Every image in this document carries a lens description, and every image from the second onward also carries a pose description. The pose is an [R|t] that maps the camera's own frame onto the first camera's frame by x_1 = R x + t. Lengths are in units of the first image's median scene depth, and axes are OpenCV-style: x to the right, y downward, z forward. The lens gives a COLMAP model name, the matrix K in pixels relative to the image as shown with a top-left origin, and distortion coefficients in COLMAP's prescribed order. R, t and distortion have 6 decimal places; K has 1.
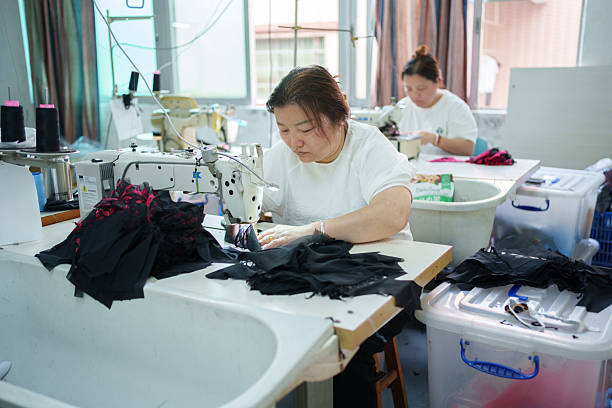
lens RADIAL K [[613.7, 0, 306.0], [0, 613.7, 204.0], [0, 0, 1]] dist [0.011958, -0.015331]
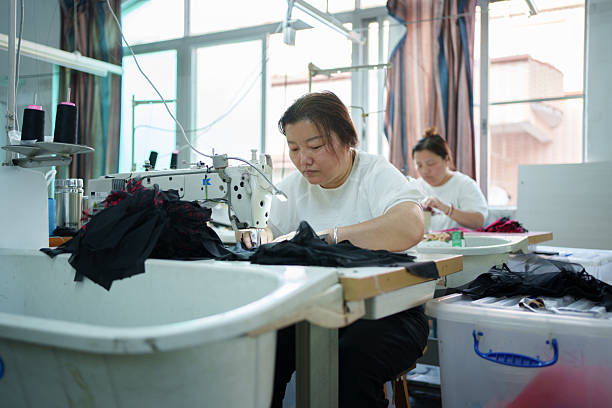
lens RADIAL K [[613.9, 0, 306.0], [0, 613.9, 204.0], [0, 0, 1]] dist [-0.019251, 0.021575]
pose [[0.999440, 0.024266, -0.023024, 0.008848], [-0.028717, 0.975409, -0.218522, 0.193984], [0.017155, 0.219061, 0.975560, 0.026950]]
